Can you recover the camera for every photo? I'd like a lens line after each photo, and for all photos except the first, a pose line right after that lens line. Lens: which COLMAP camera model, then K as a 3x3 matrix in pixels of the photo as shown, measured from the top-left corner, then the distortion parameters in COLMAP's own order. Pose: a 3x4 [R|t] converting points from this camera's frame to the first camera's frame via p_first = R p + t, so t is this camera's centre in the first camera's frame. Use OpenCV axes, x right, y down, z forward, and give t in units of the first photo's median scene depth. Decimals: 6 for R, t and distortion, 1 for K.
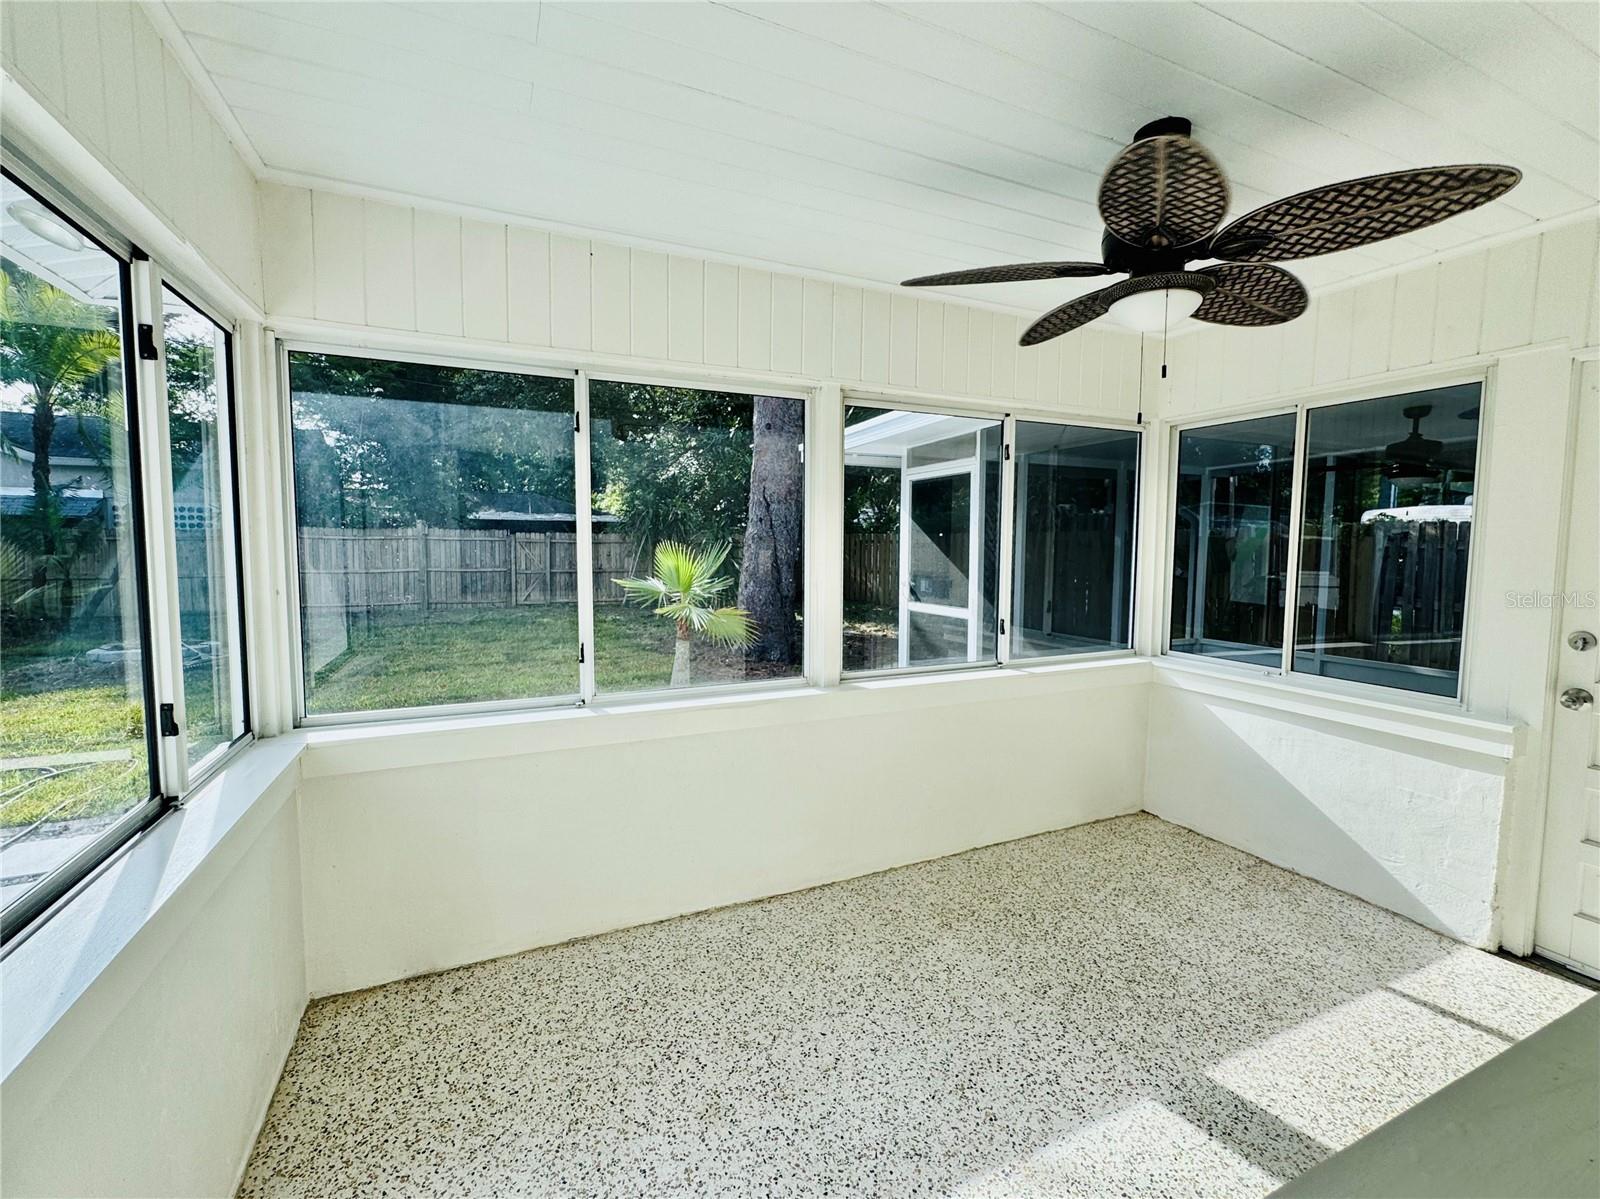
lens RADIAL K [[697.2, 0, 800.0], [0, 697.2, 599.5], [0, 0, 1]] dist [-0.001175, -0.000046]
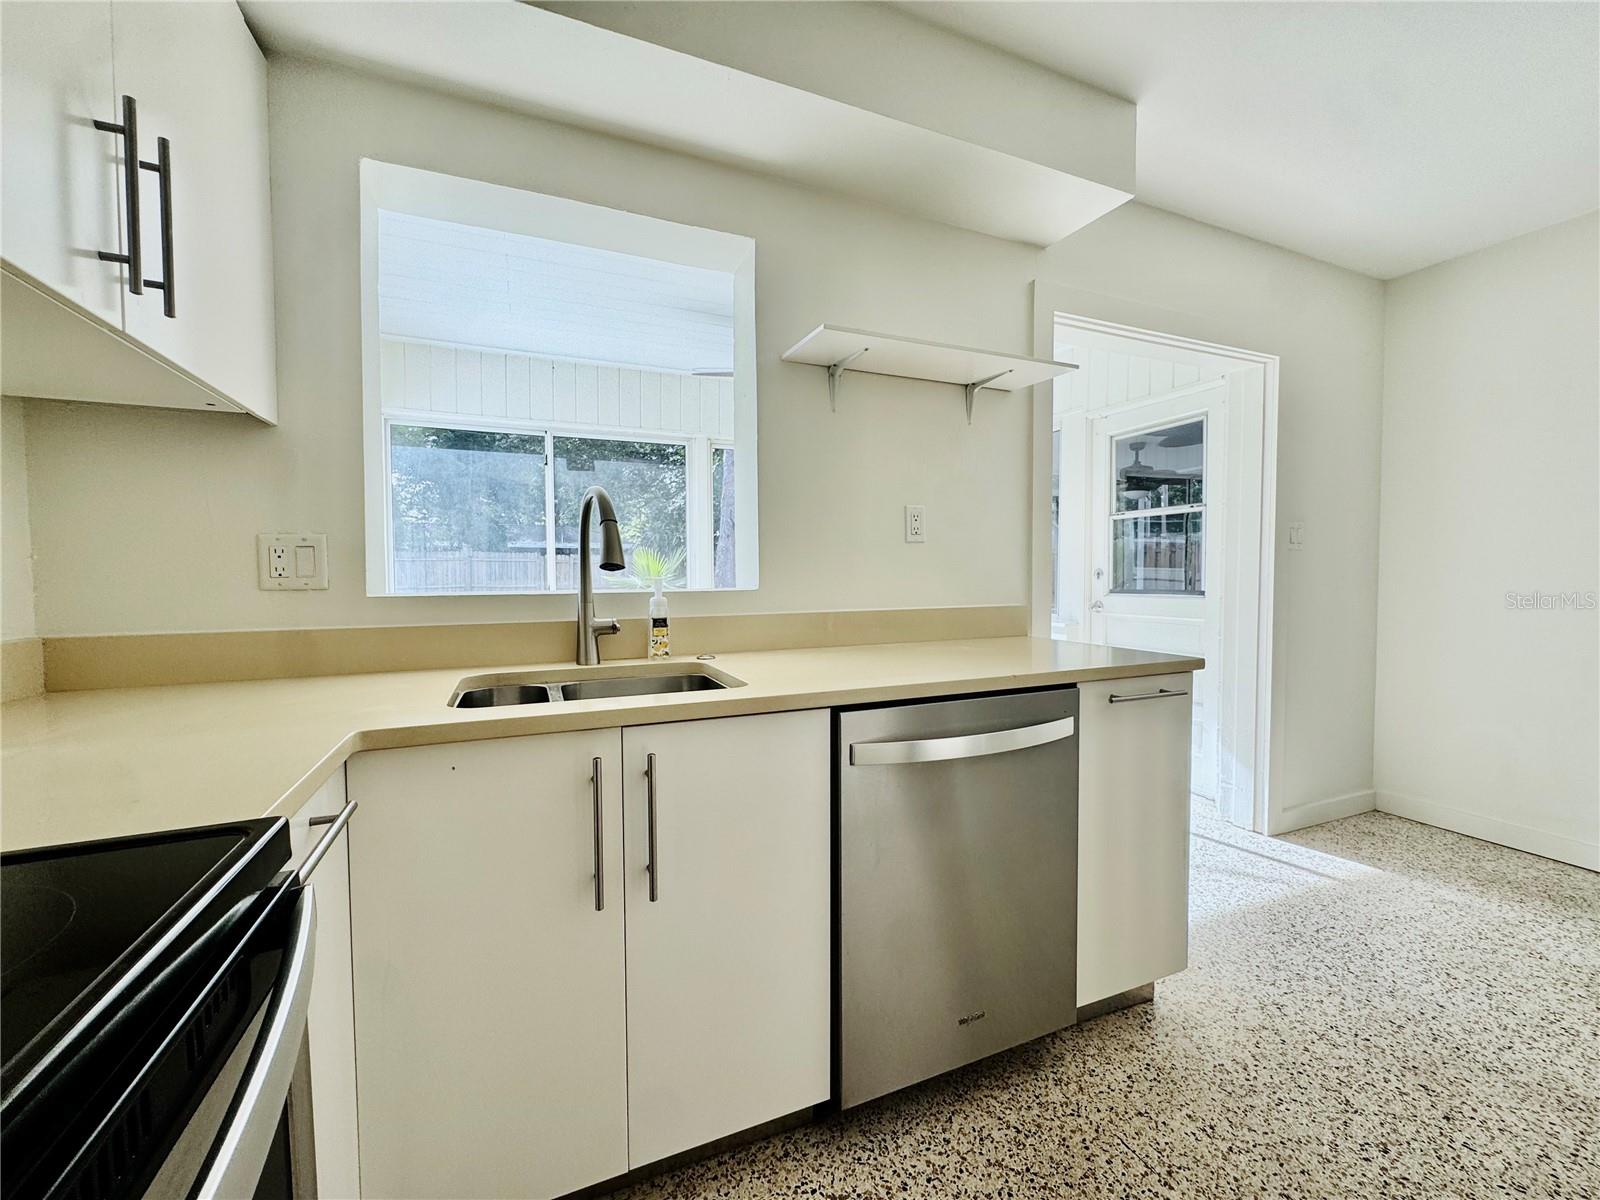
lens RADIAL K [[639.9, 0, 800.0], [0, 639.9, 600.0], [0, 0, 1]] dist [-0.000971, 0.000078]
pose [[0.999767, -0.008672, -0.019746, 0.309472], [0.007980, 0.999361, -0.034853, 0.142513], [0.020036, 0.034687, 0.999197, -0.523942]]
